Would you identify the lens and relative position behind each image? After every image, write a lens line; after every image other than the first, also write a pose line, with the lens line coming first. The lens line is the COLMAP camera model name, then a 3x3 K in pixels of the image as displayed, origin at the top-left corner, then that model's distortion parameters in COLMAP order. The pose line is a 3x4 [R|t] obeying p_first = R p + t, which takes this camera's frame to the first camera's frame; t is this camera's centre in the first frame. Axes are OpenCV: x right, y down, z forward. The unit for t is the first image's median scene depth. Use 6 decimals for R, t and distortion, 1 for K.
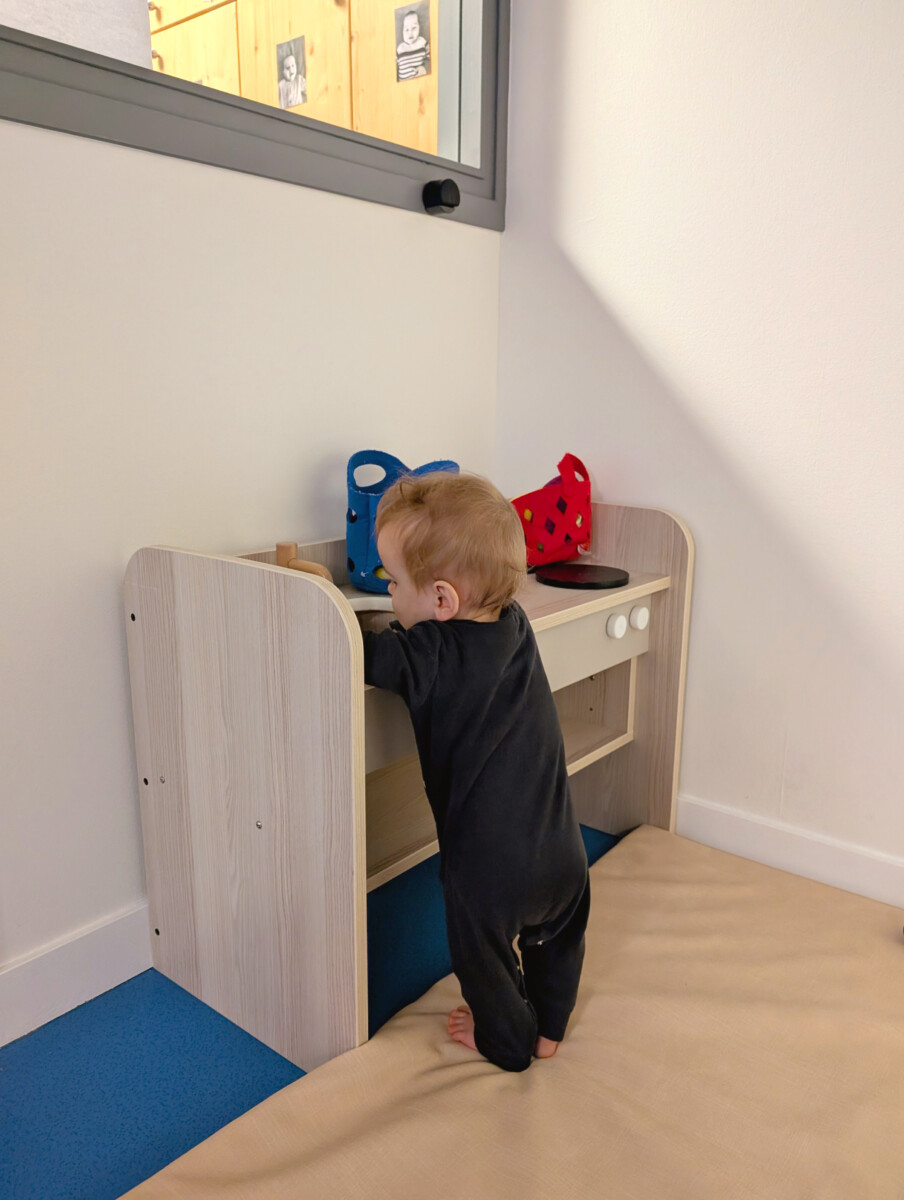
lens RADIAL K [[921.5, 0, 442.6], [0, 921.5, 601.2], [0, 0, 1]] dist [-0.114852, -0.003661]
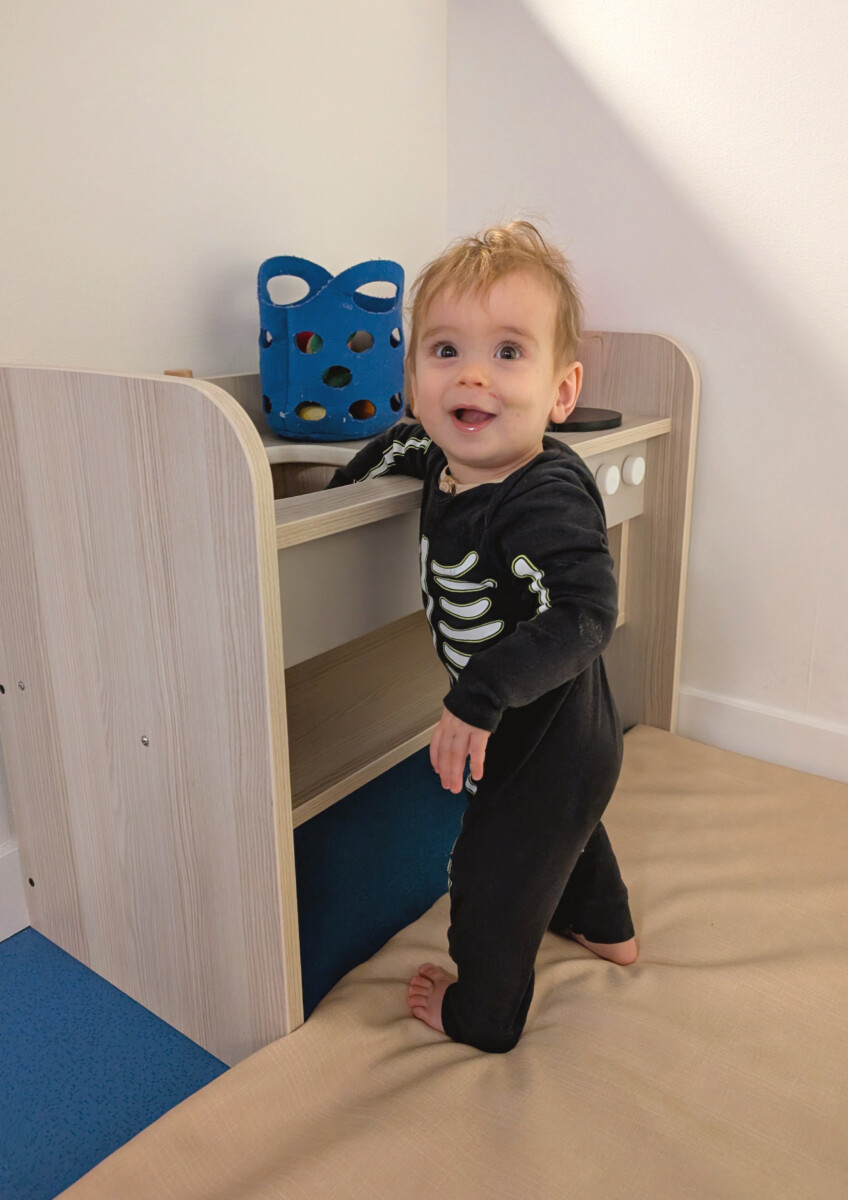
lens RADIAL K [[898.3, 0, 424.0], [0, 898.3, 600.0], [0, 0, 1]] dist [-0.141832, 0.000653]
pose [[0.999017, -0.030340, 0.032324, 0.003222], [0.027235, 0.995339, 0.092517, 0.067188], [-0.034981, -0.091545, 0.995186, 0.272451]]
